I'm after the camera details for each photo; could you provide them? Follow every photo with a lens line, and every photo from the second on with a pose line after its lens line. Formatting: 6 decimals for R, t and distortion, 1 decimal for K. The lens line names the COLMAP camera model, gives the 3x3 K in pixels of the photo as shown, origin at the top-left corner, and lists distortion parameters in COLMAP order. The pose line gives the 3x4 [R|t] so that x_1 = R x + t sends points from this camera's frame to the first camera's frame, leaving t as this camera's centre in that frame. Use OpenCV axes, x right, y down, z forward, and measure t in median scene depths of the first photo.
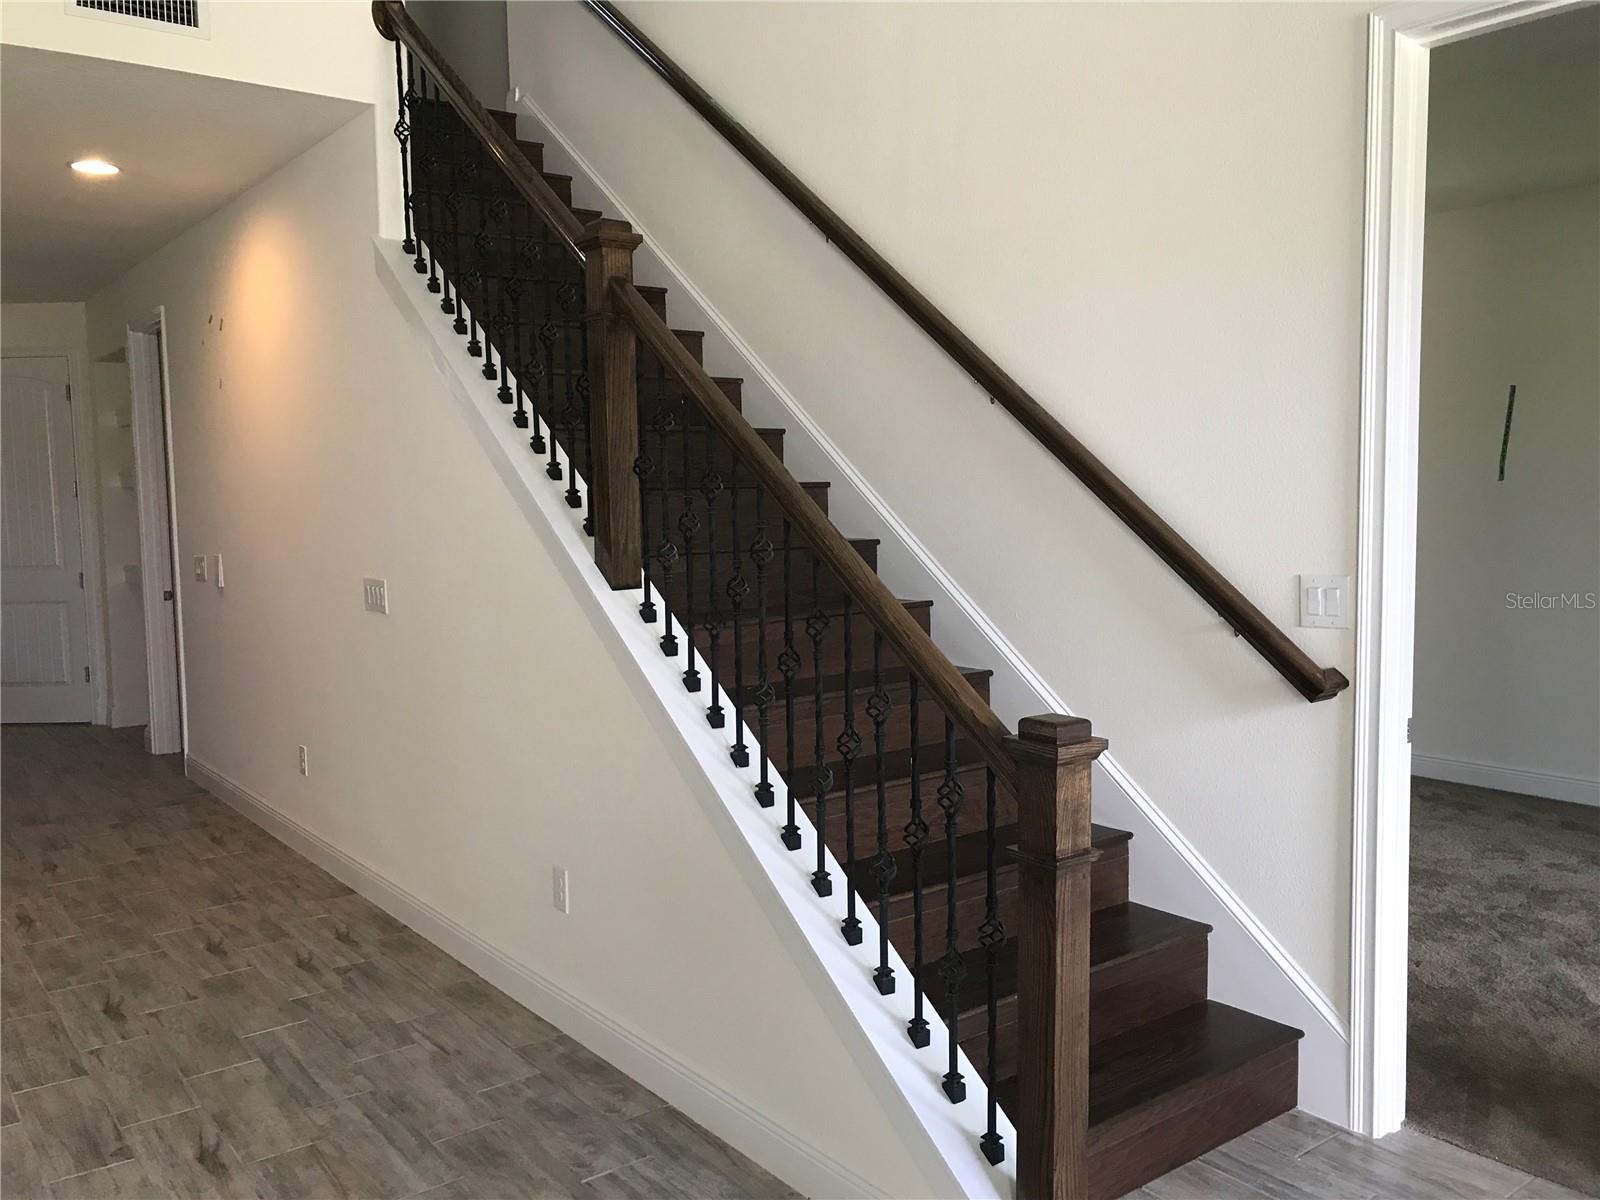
lens RADIAL K [[1316.3, 0, 797.6], [0, 1316.3, 591.4], [0, 0, 1]] dist [0.014475, 0.002310]
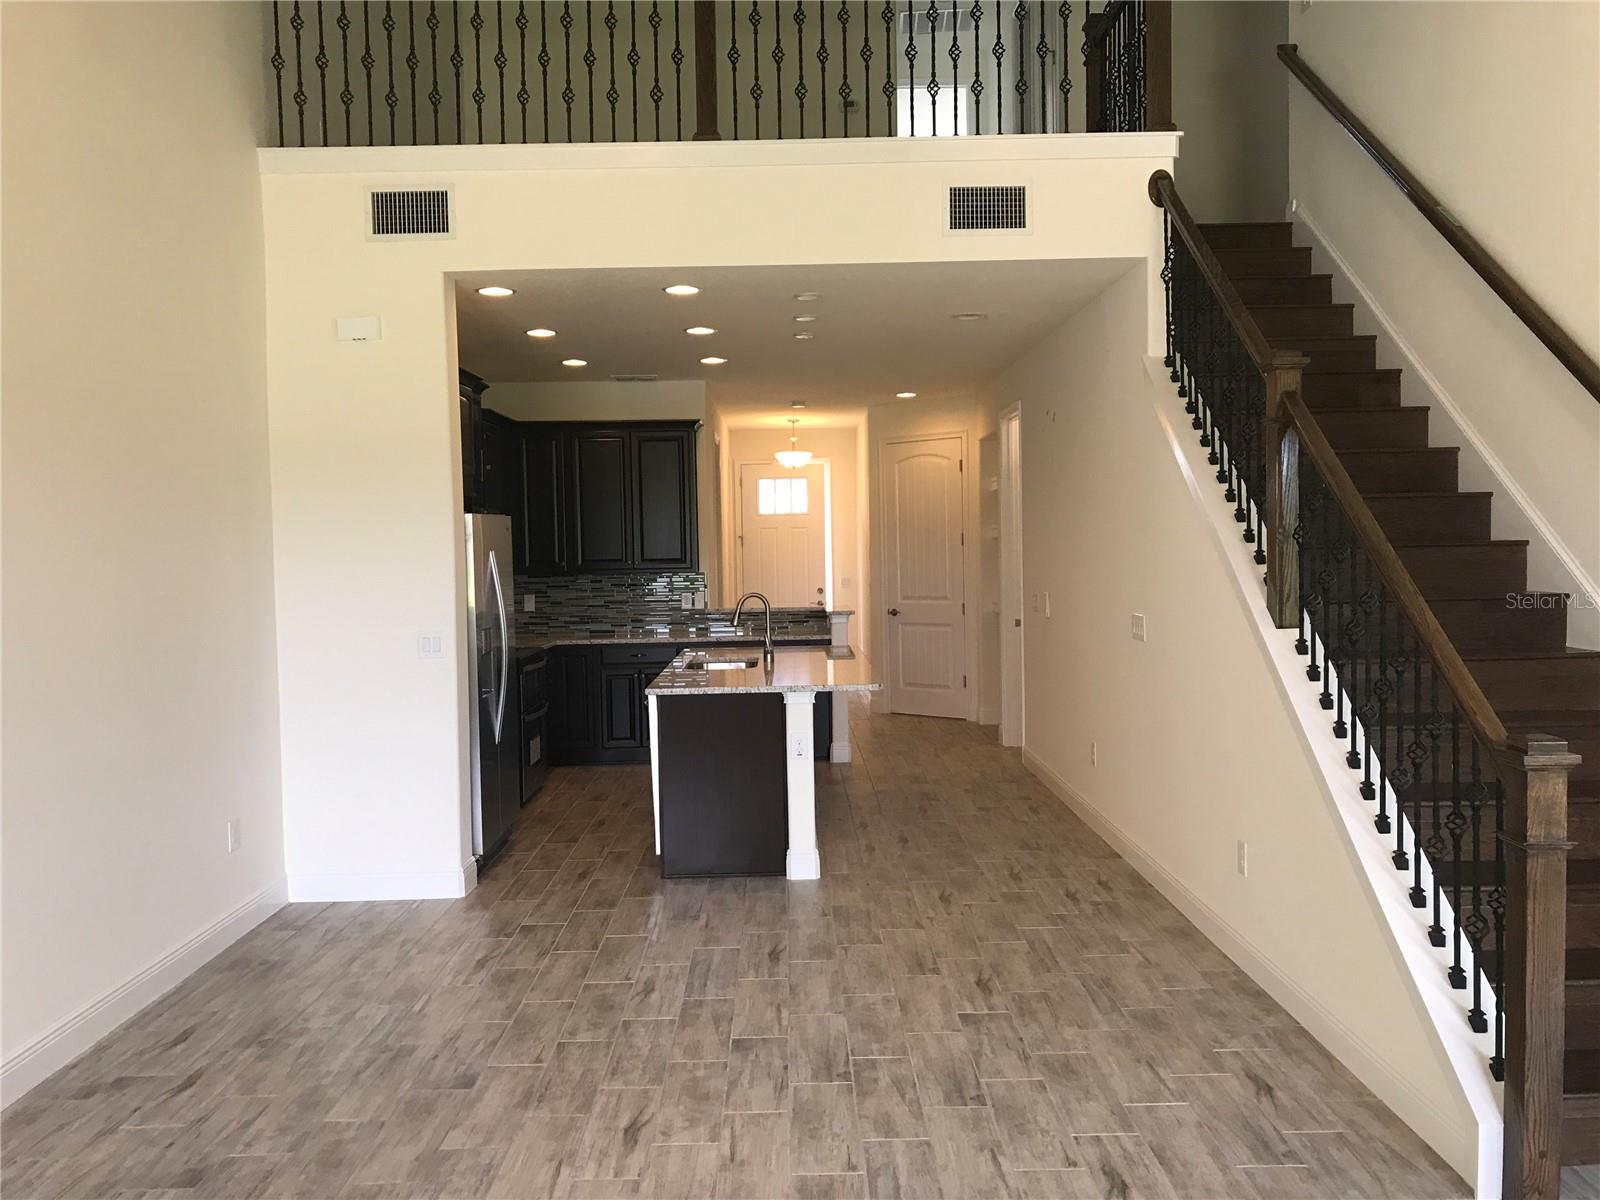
lens RADIAL K [[1316.3, 0, 797.6], [0, 1316.3, 591.4], [0, 0, 1]] dist [0.014475, 0.002310]
pose [[0.798638, 0.021373, -0.601432, 0.263362], [-0.038692, 0.999125, -0.015873, 0.001196], [0.600567, 0.035947, 0.798766, -0.331865]]
